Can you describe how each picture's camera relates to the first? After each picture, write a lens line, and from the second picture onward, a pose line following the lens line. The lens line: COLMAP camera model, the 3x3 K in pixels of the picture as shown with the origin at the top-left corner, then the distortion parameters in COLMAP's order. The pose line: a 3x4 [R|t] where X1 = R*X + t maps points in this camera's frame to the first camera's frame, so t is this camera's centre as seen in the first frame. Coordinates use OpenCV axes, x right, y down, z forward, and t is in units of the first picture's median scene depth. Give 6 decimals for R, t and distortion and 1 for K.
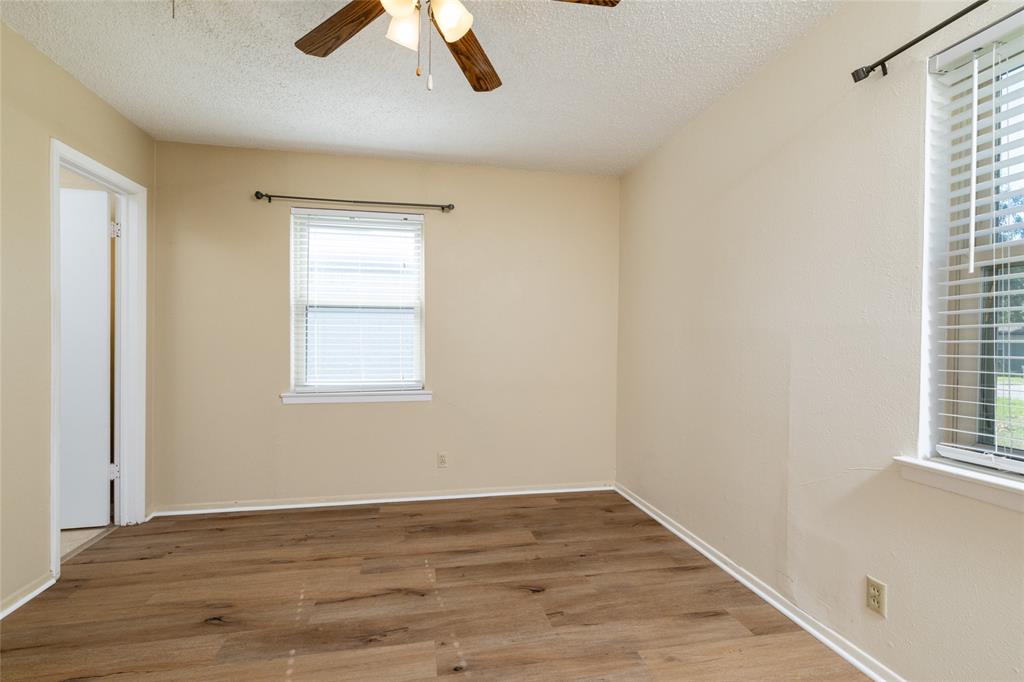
lens RADIAL K [[438.5, 0, 517.9], [0, 438.5, 341.0], [0, 0, 1]] dist [-0.001470, -0.000094]
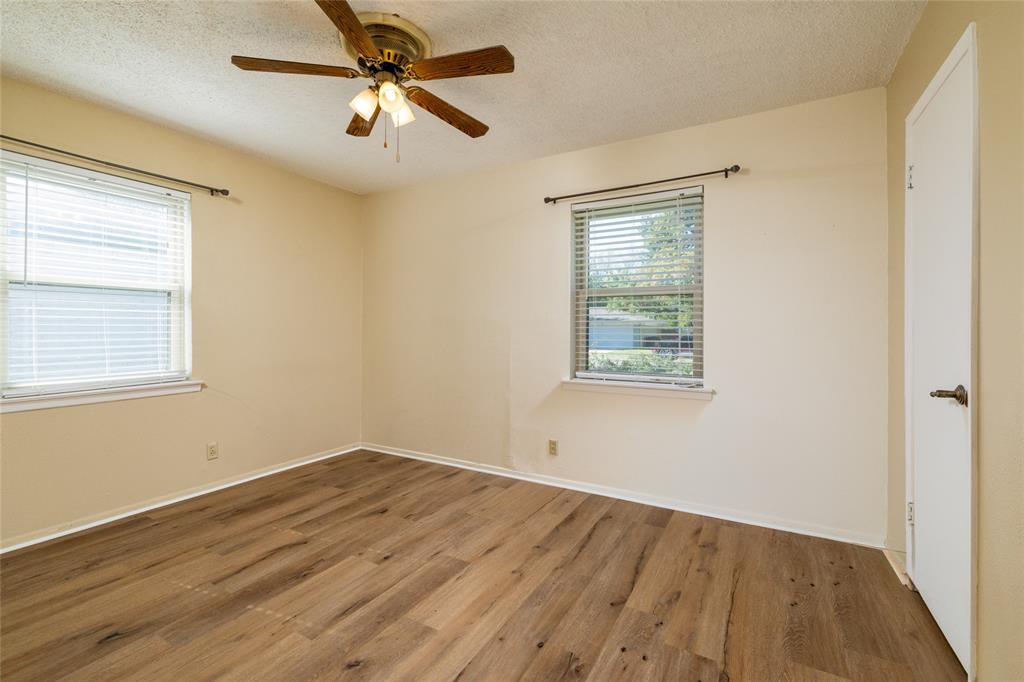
lens RADIAL K [[433.2, 0, 497.0], [0, 433.2, 324.6], [0, 0, 1]] dist [-0.000010, 0.000196]
pose [[0.676036, 0.002397, 0.736864, -0.653283], [0.000236, 0.999994, -0.003469, -0.006028], [-0.736868, 0.002519, 0.676032, -0.157509]]
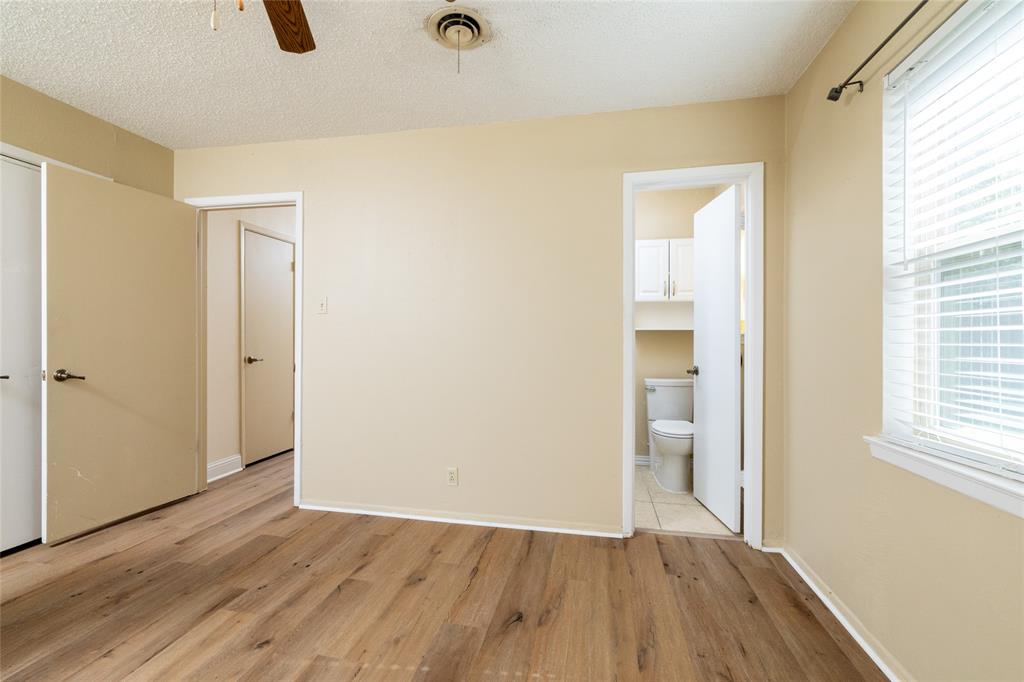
lens RADIAL K [[443.0, 0, 486.8], [0, 443.0, 342.6], [0, 0, 1]] dist [0.003044, -0.000373]
pose [[-0.427007, -0.010644, -0.904186, 0.191240], [-0.004270, 0.999943, -0.009755, 0.025851], [0.904238, -0.000305, -0.427028, 1.090075]]
